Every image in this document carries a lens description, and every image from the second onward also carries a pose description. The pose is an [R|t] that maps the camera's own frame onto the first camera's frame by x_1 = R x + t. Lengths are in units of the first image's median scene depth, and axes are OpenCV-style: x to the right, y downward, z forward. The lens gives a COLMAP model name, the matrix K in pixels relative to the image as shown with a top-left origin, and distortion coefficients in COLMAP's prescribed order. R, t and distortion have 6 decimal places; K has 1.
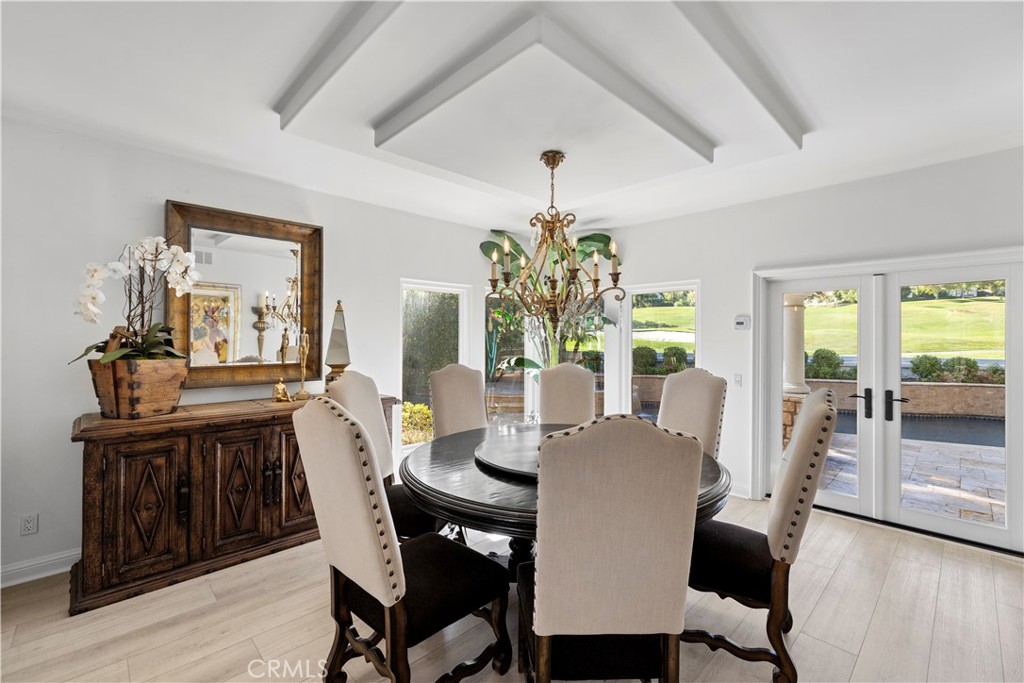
lens RADIAL K [[436.3, 0, 518.0], [0, 436.3, 337.6], [0, 0, 1]] dist [0.002853, -0.001823]
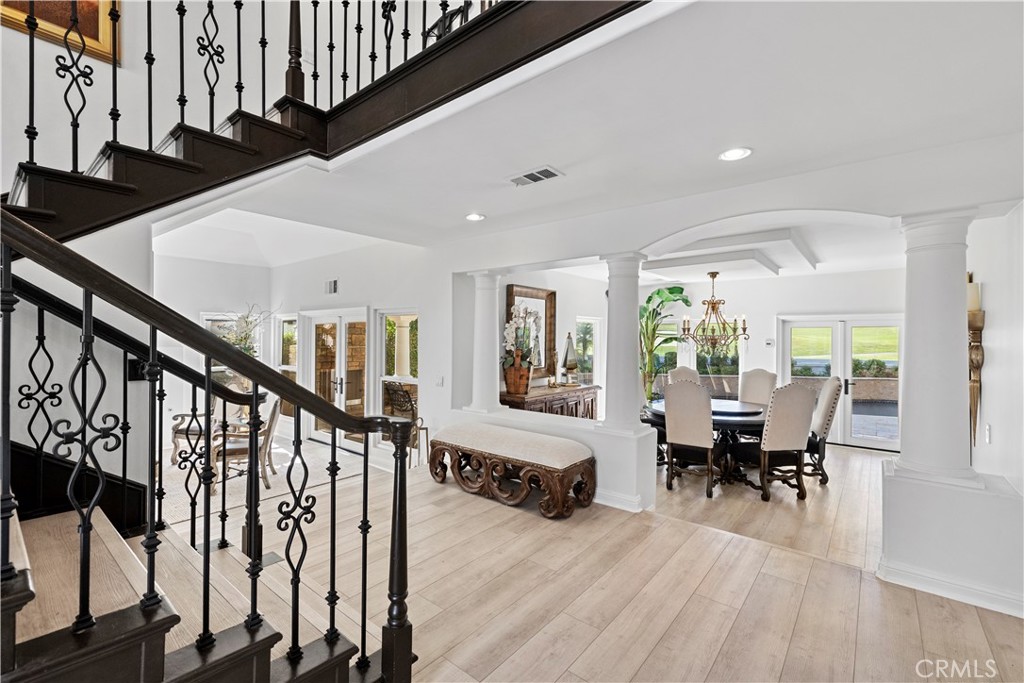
lens RADIAL K [[436.3, 0, 510.5], [0, 436.3, 340.0], [0, 0, 1]] dist [0.002853, -0.001823]
pose [[0.994763, 0.001756, 0.102198, -0.821855], [-0.002133, 0.999991, 0.003583, -0.057205], [-0.102191, -0.003782, 0.994758, -0.772835]]
